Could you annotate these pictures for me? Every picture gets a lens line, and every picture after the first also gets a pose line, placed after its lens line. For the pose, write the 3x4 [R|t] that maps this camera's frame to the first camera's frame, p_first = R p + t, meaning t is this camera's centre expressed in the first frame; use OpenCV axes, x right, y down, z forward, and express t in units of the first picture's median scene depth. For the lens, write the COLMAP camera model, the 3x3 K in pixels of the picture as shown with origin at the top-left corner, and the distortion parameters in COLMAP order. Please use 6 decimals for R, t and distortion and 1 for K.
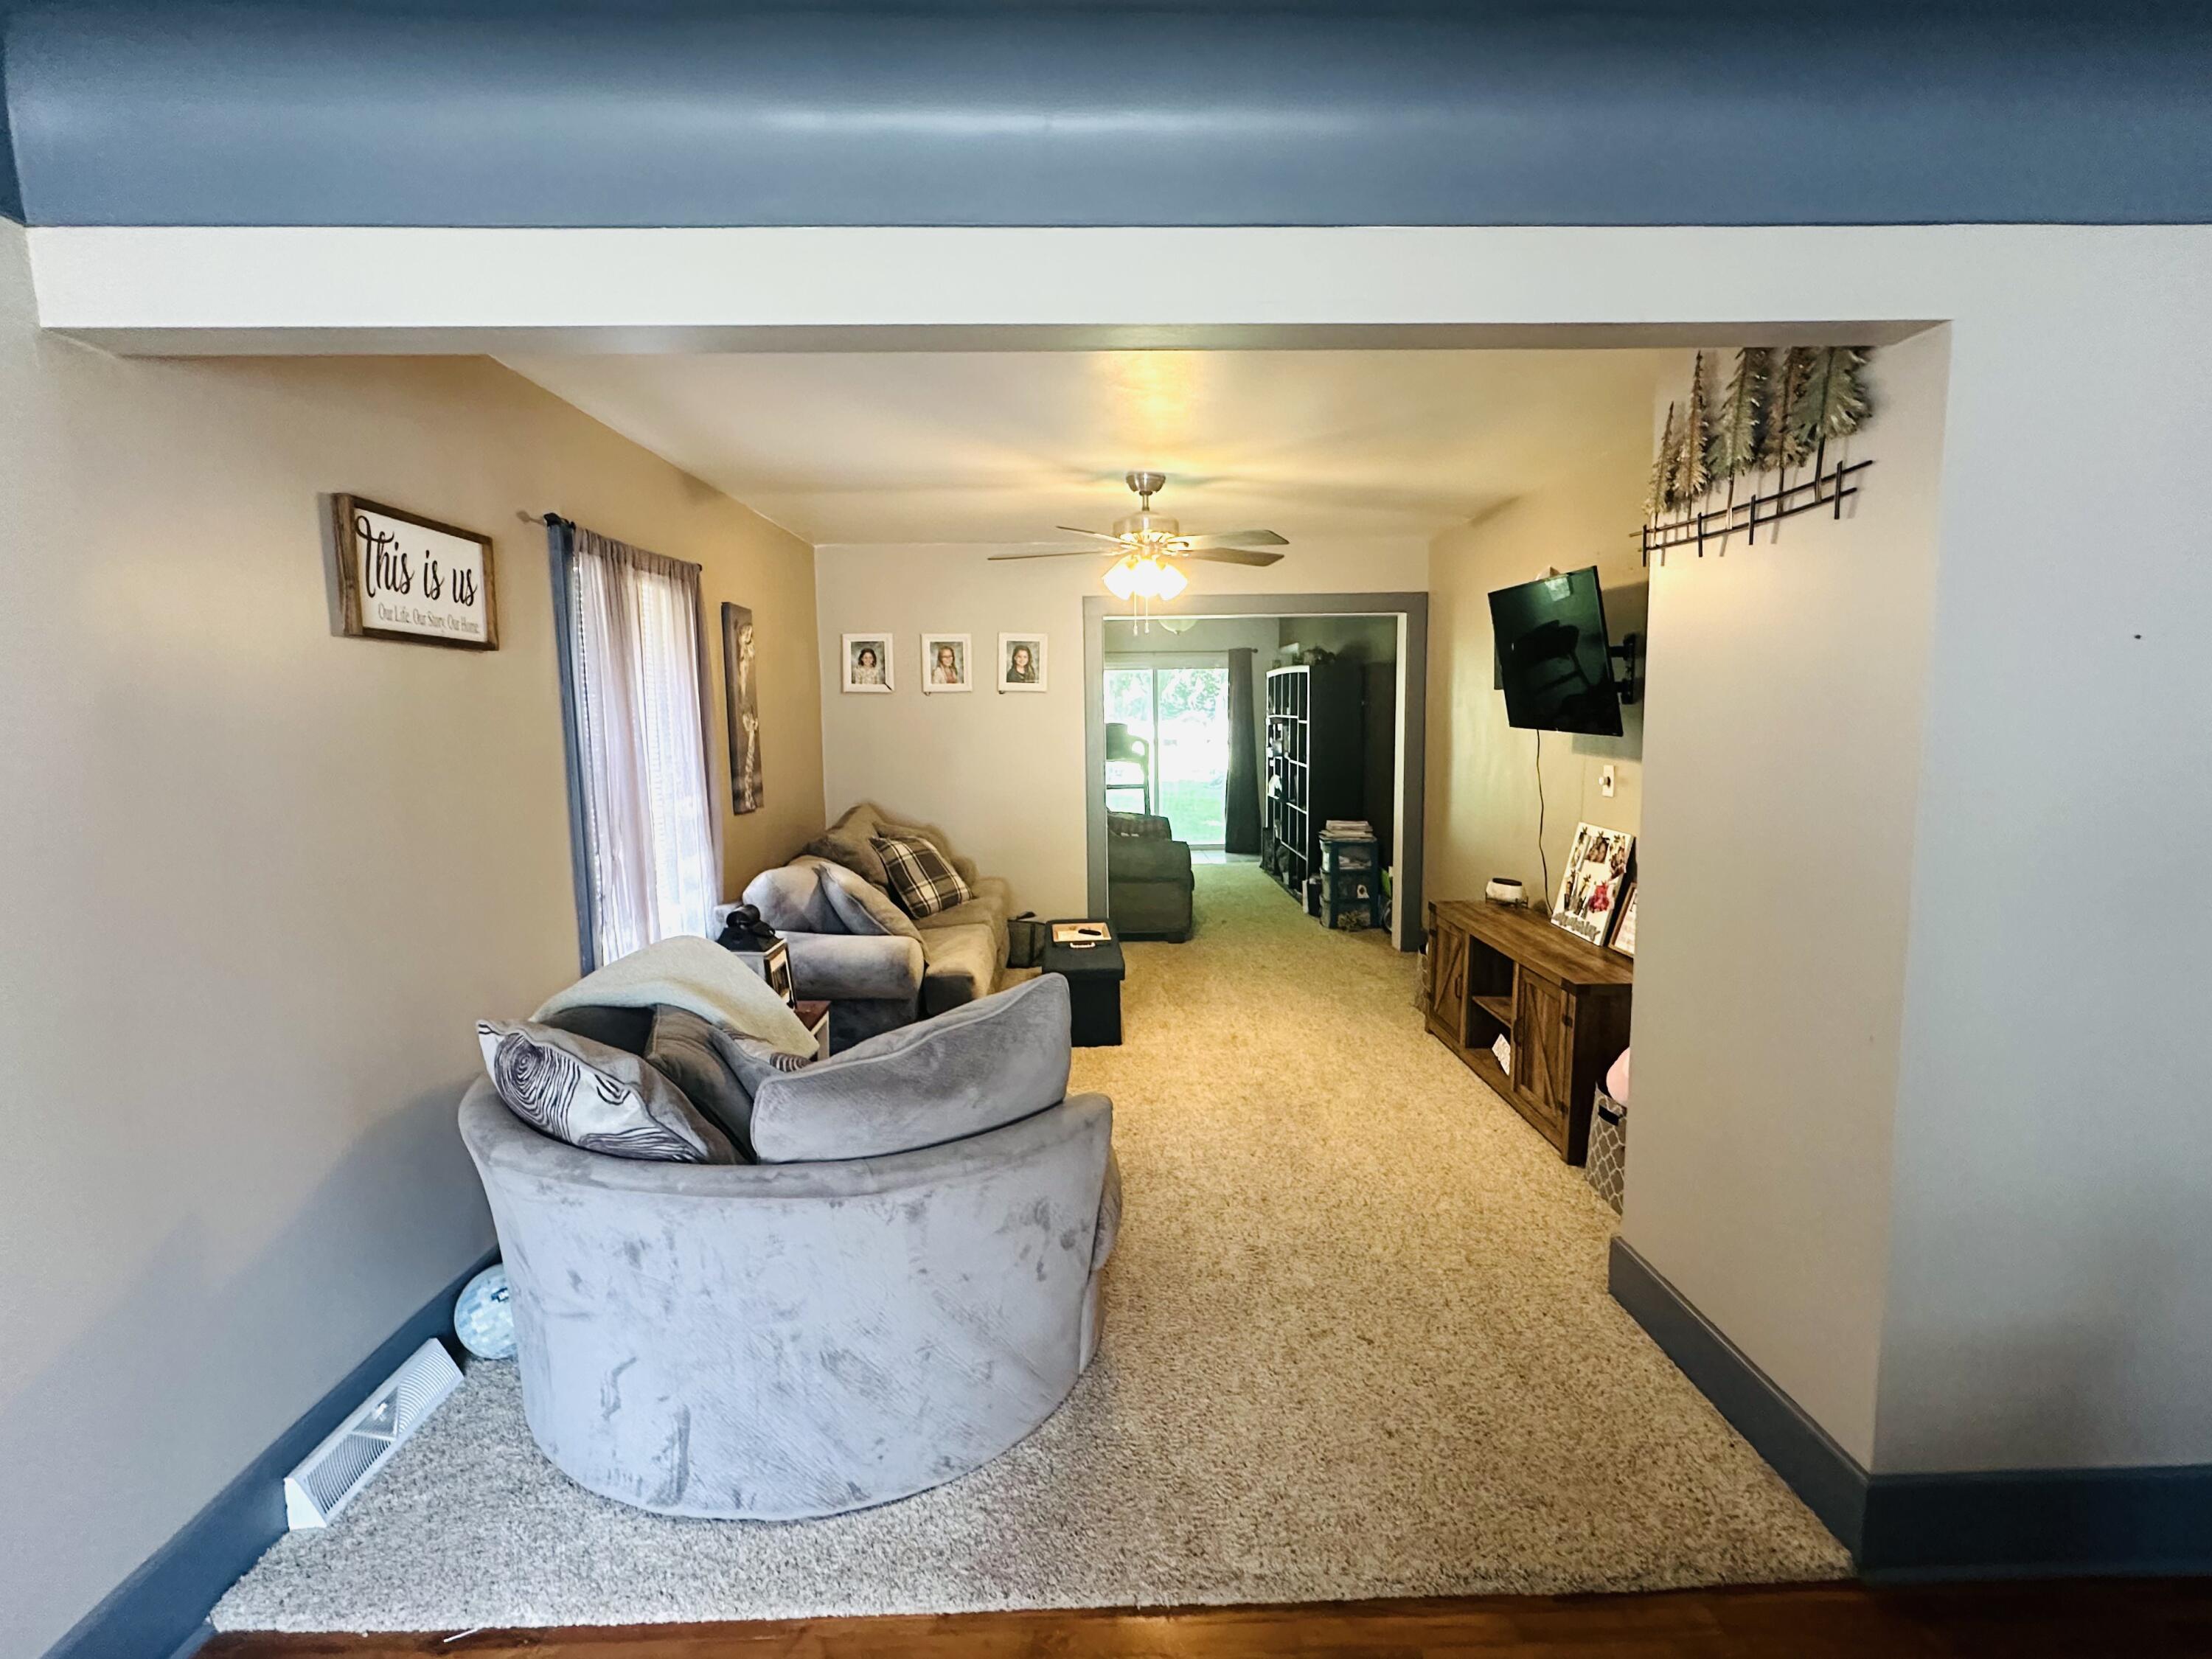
lens RADIAL K [[1090.4, 0, 1103.1], [0, 1090.4, 830.5], [0, 0, 1]] dist [0.000975, 0.000013]
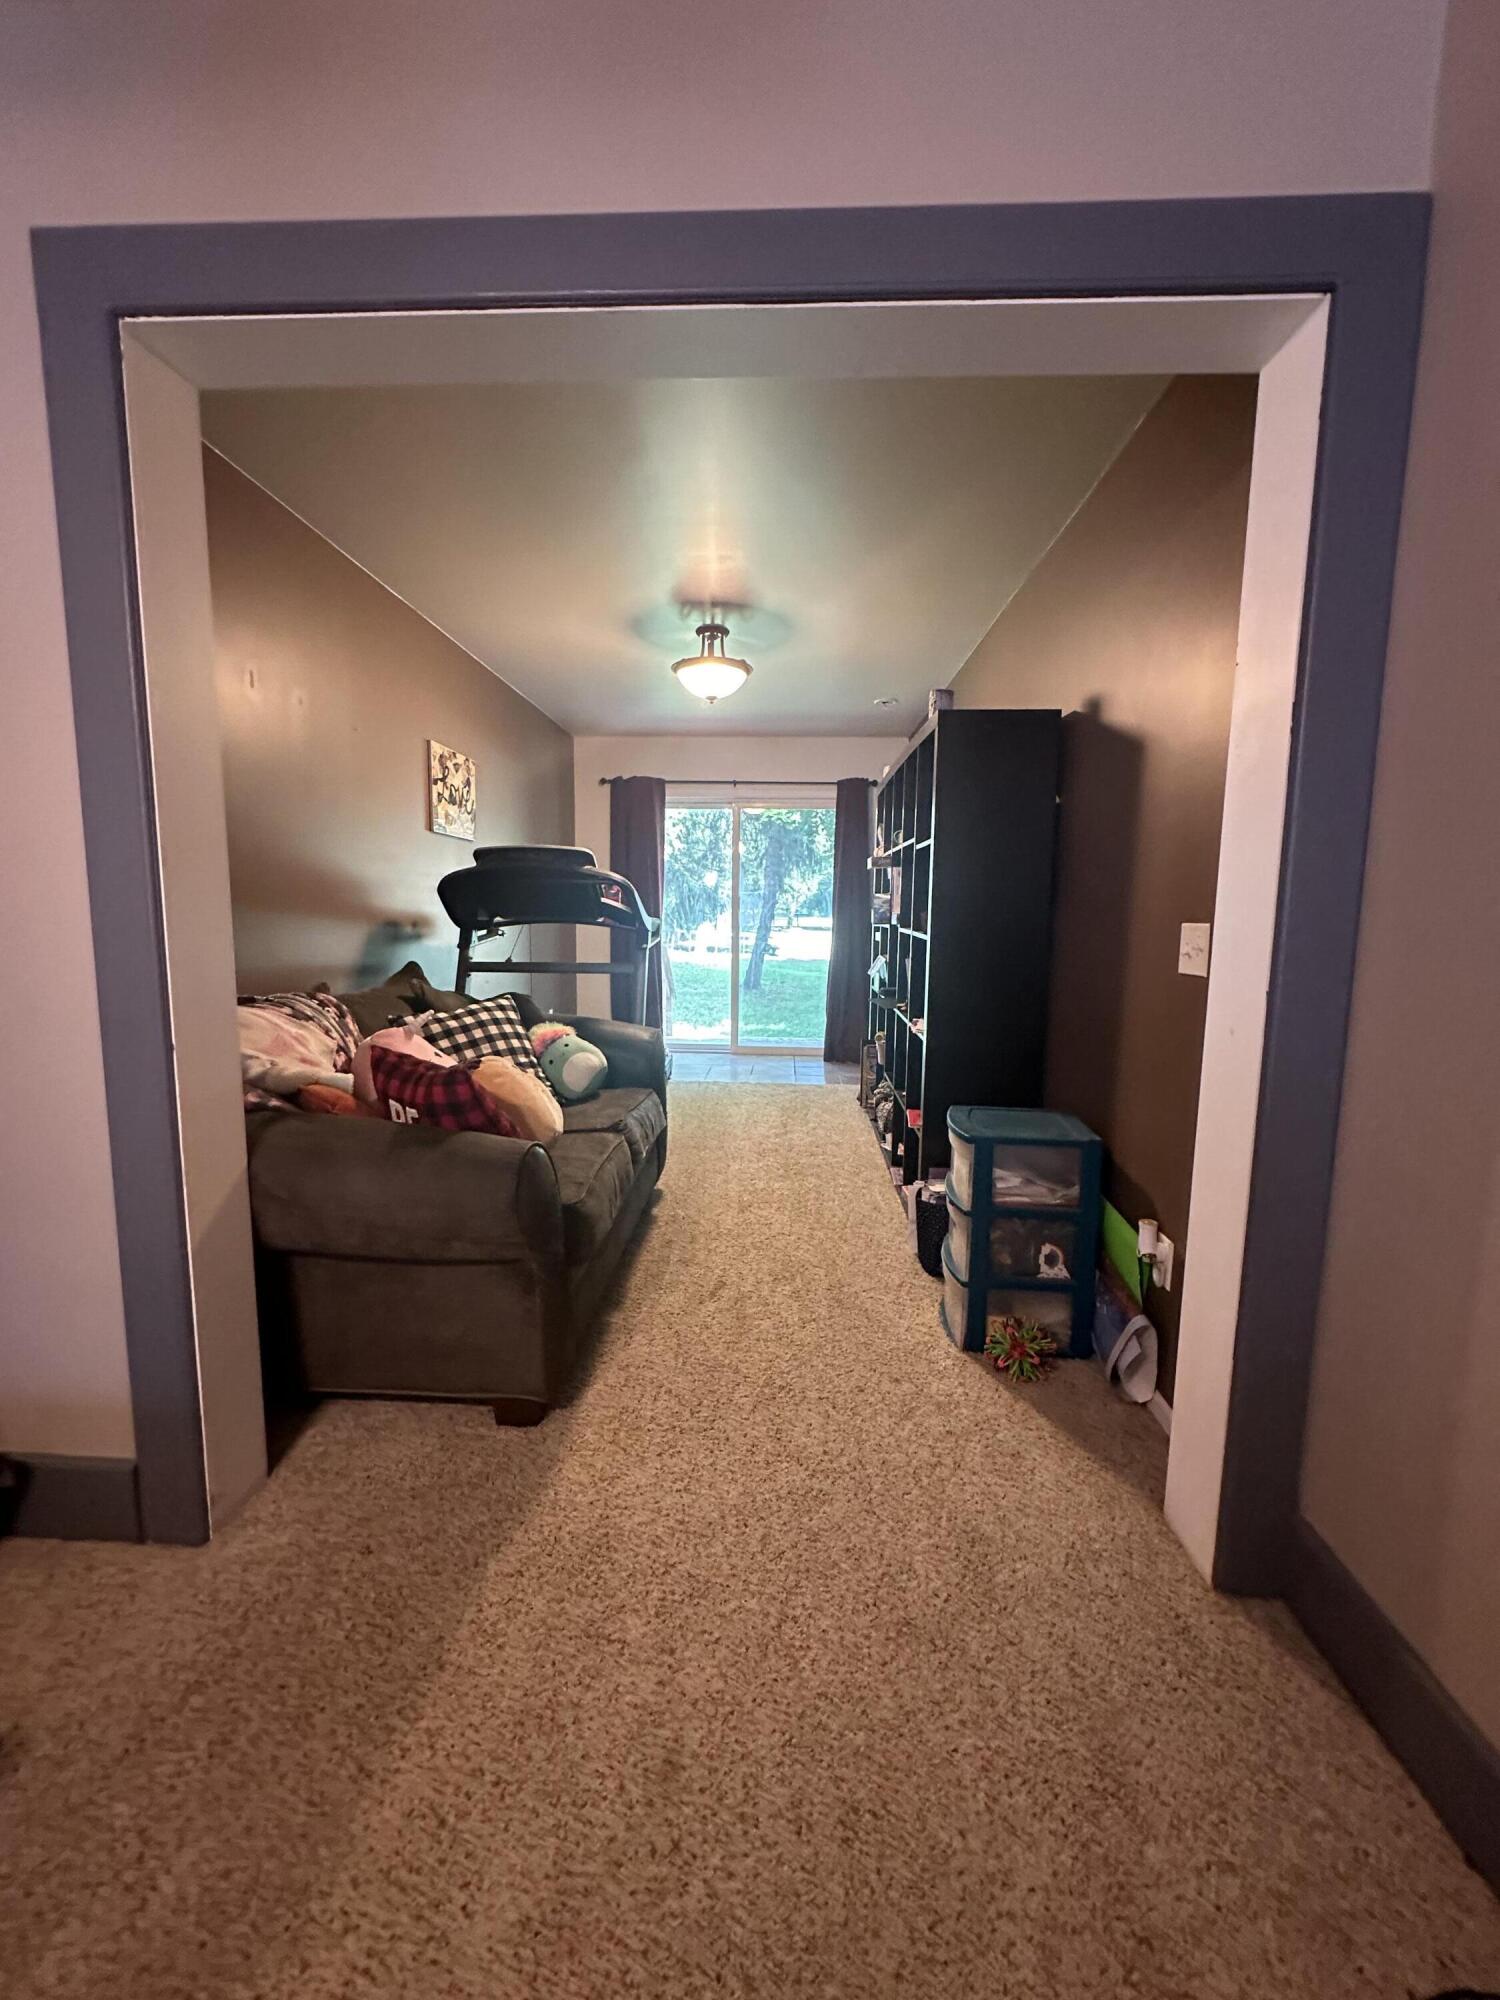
lens RADIAL K [[798.7, 0, 751.4], [0, 798.7, 1004.7], [0, 0, 1]] dist [-0.001475, 0.000775]
pose [[0.997706, 0.029515, -0.060916, 0.125806], [-0.028424, 0.999421, 0.018686, -0.032776], [0.061433, -0.016912, 0.997968, 0.615127]]
